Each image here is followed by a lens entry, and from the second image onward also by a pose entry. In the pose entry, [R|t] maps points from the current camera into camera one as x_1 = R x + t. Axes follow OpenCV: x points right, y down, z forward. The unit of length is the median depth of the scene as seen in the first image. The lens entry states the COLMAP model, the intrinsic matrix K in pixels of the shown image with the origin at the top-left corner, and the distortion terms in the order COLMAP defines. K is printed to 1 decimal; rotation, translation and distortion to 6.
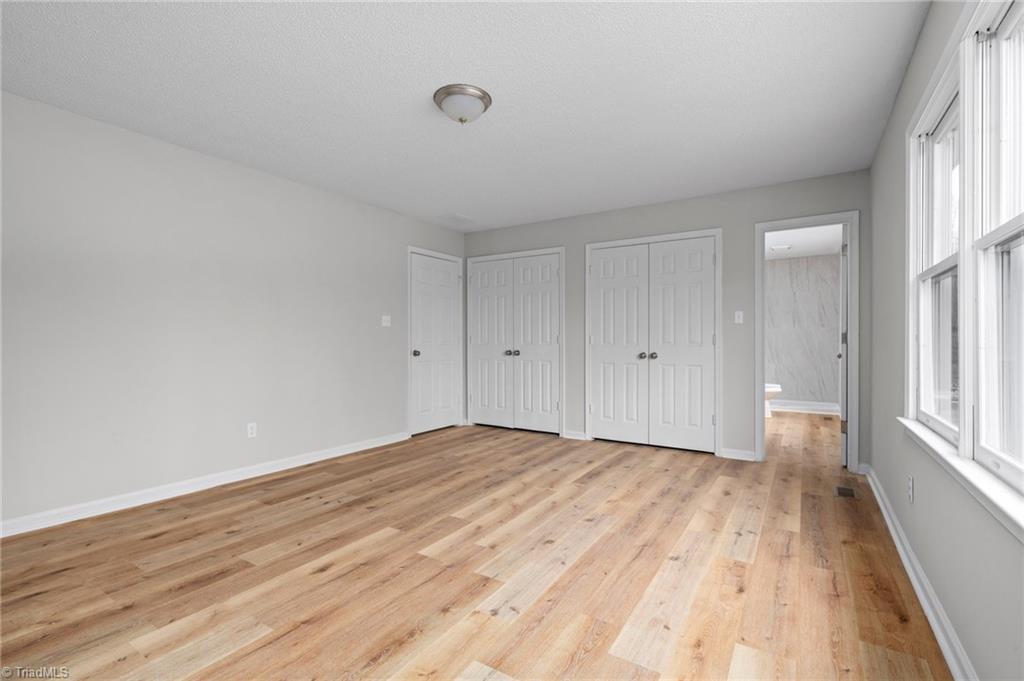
lens RADIAL K [[460.9, 0, 513.7], [0, 460.9, 336.4], [0, 0, 1]] dist [-0.005114, -0.000175]
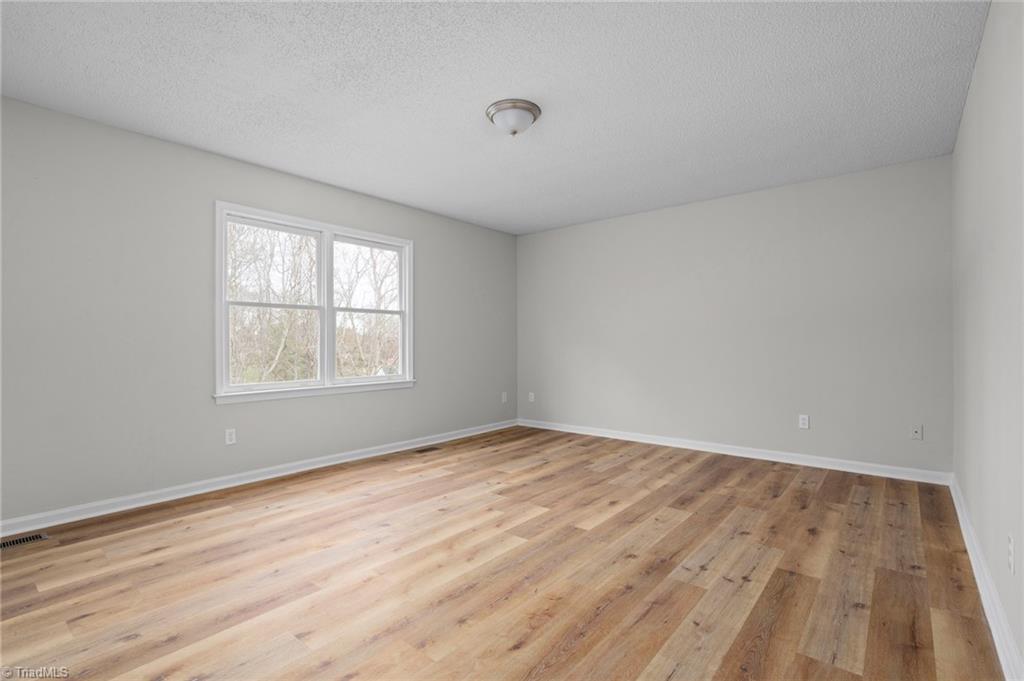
lens RADIAL K [[460.9, 0, 512.1], [0, 460.9, 346.7], [0, 0, 1]] dist [-0.005114, -0.000175]
pose [[-0.992320, 0.001770, 0.123682, -0.235742], [0.002030, 0.999996, 0.001972, 0.019199], [-0.123678, 0.002207, -0.992320, 2.035532]]
